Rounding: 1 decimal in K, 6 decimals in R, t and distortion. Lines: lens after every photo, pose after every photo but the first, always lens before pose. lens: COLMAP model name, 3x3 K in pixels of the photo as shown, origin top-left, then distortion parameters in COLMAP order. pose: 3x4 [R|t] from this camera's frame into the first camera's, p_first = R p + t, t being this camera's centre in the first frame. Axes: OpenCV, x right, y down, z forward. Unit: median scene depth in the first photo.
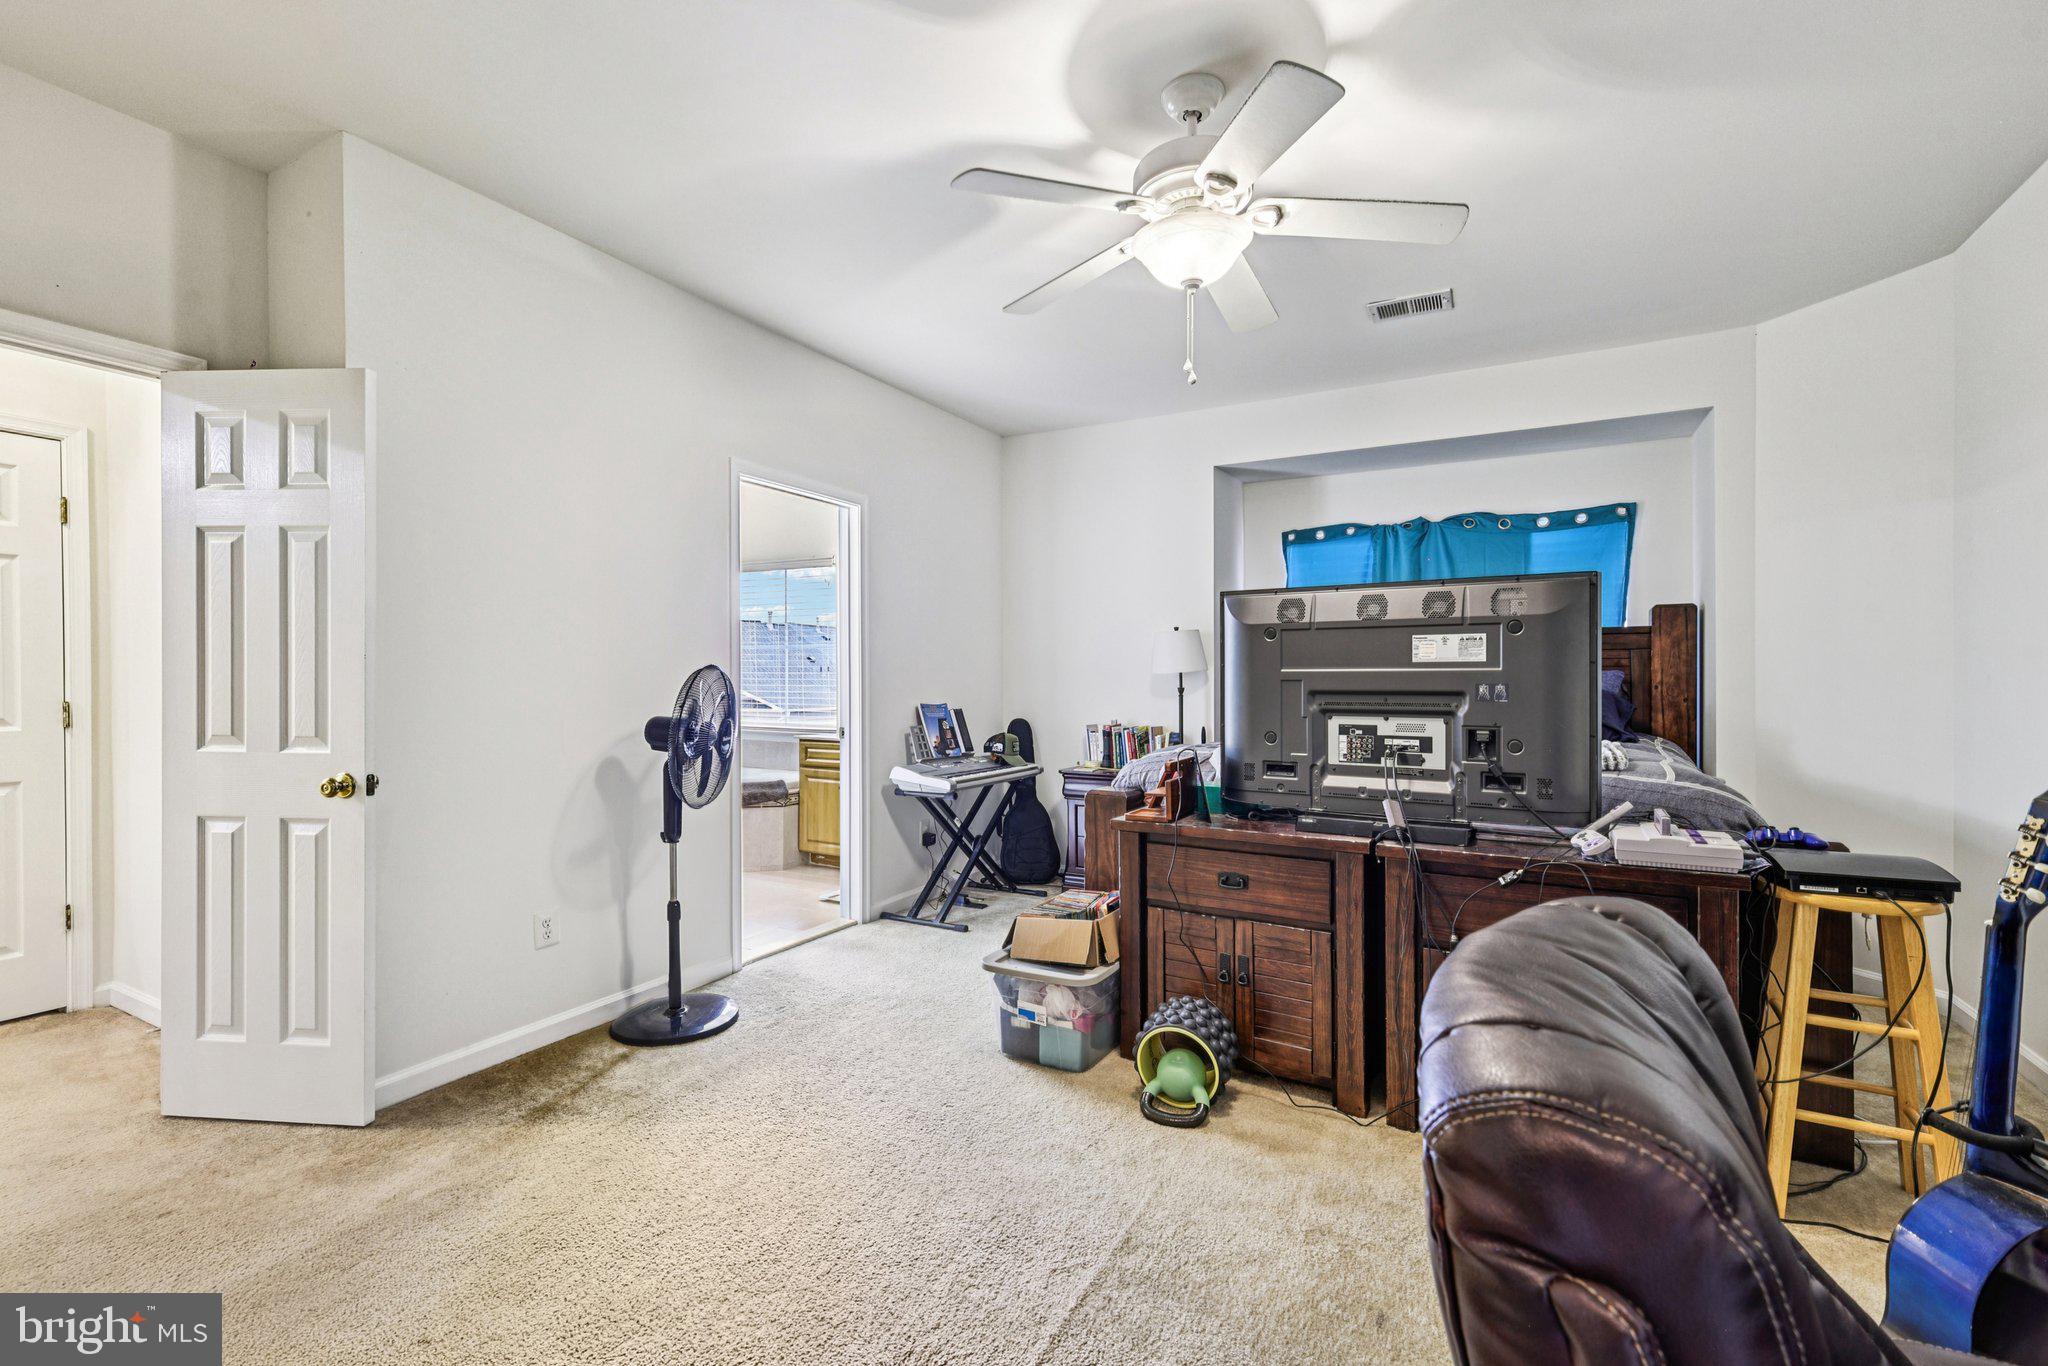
lens RADIAL K [[886.6, 0, 1022.7], [0, 886.6, 686.5], [0, 0, 1]] dist [0.001956, -0.000543]
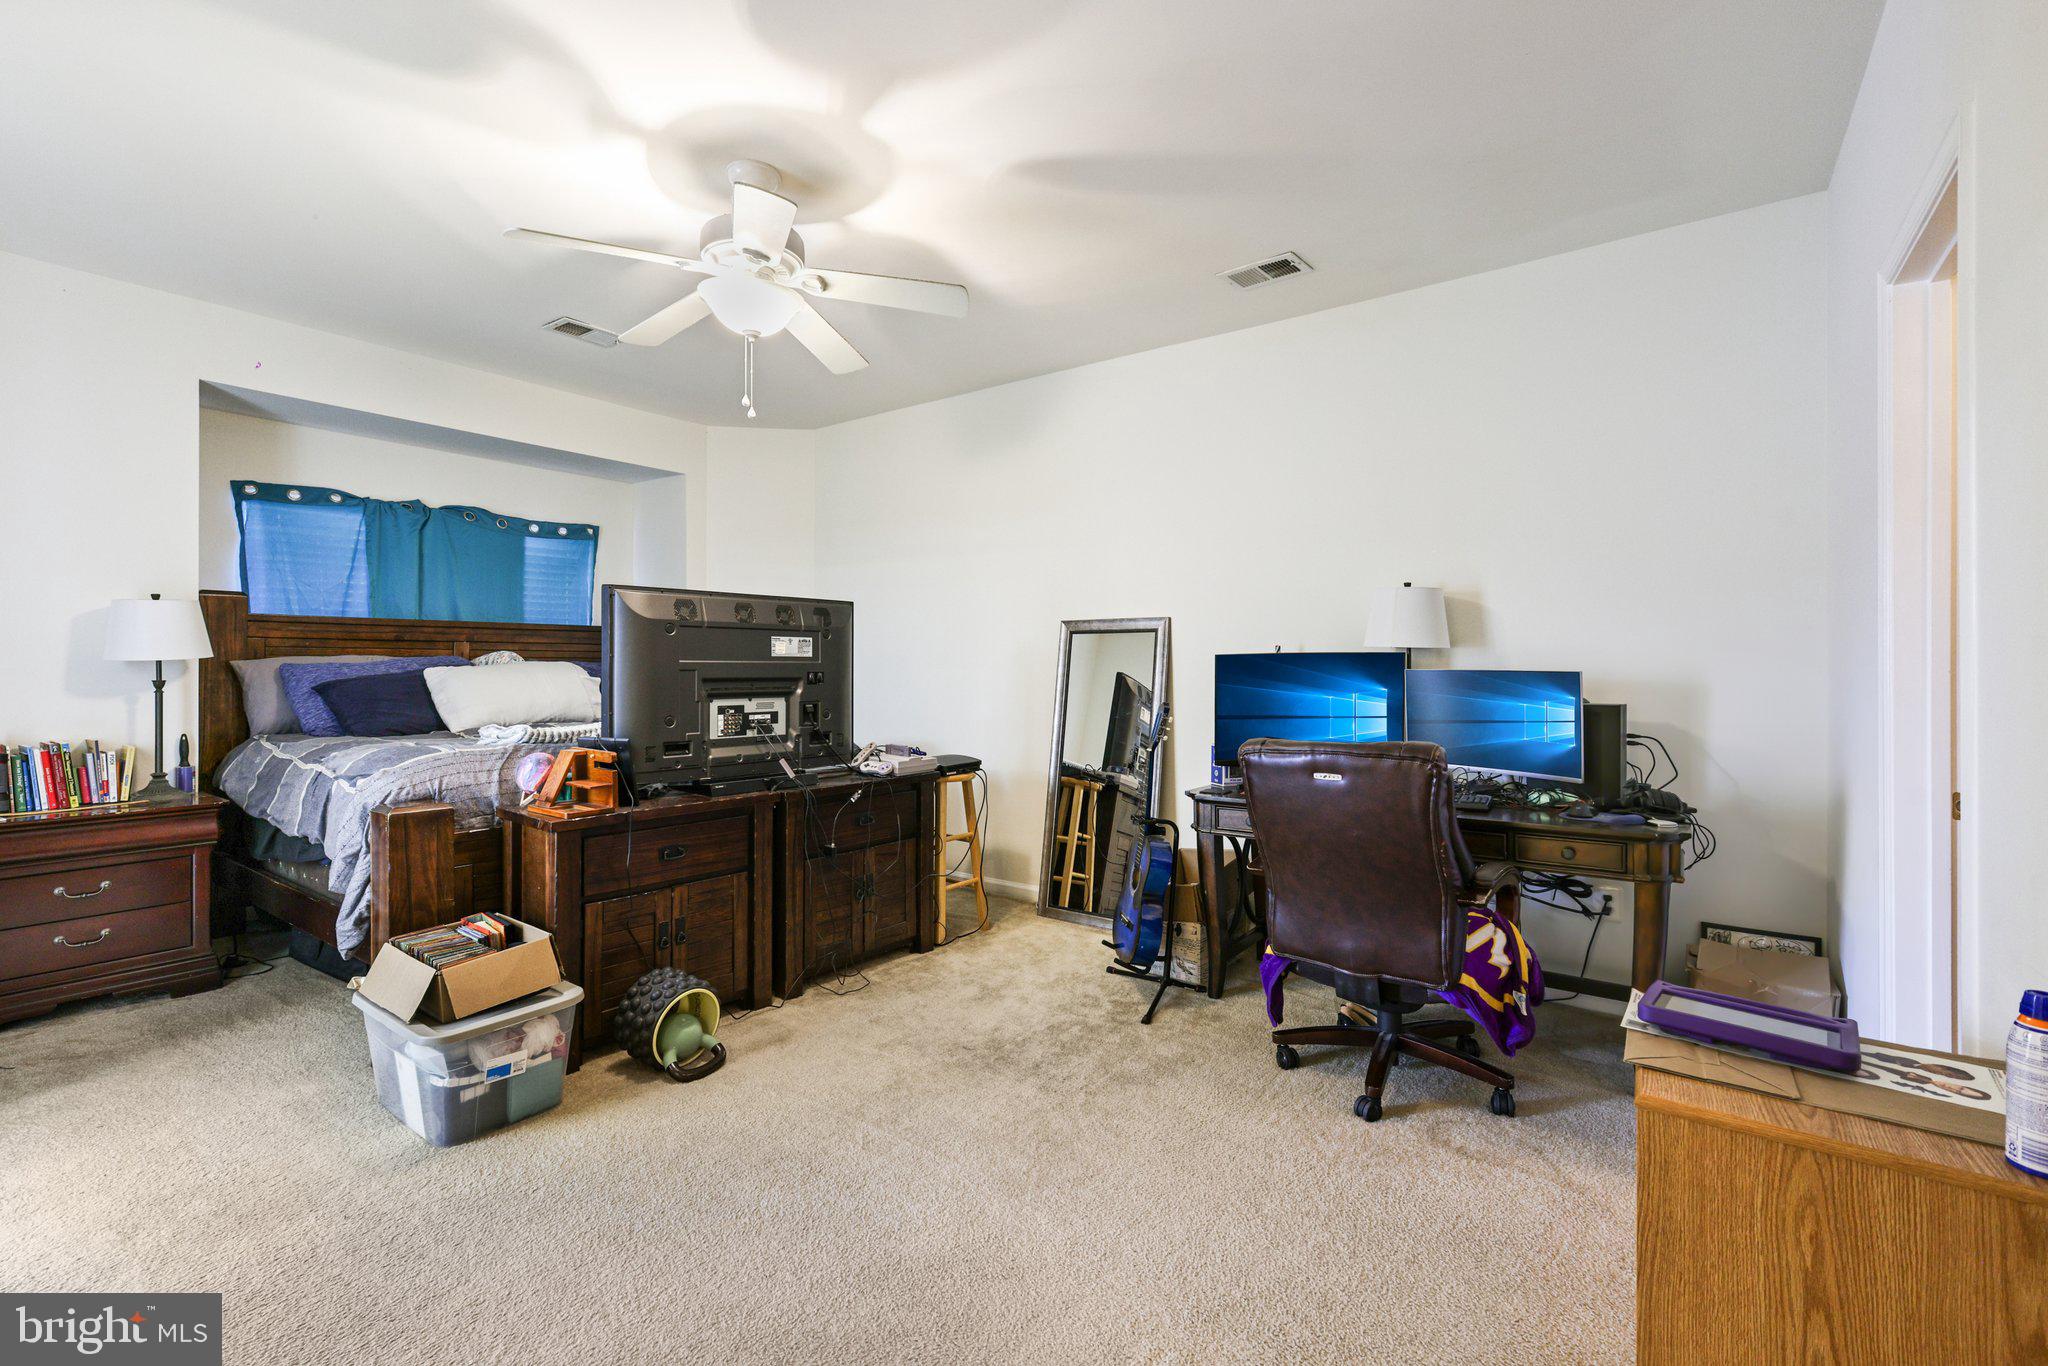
lens RADIAL K [[886.6, 0, 1023.9], [0, 886.6, 668.5], [0, 0, 1]] dist [0.001956, -0.000543]
pose [[0.137473, -0.002081, 0.990503, -0.794227], [0.007510, 0.999971, 0.001058, -0.007171], [-0.990477, 0.007293, 0.137485, 0.413753]]
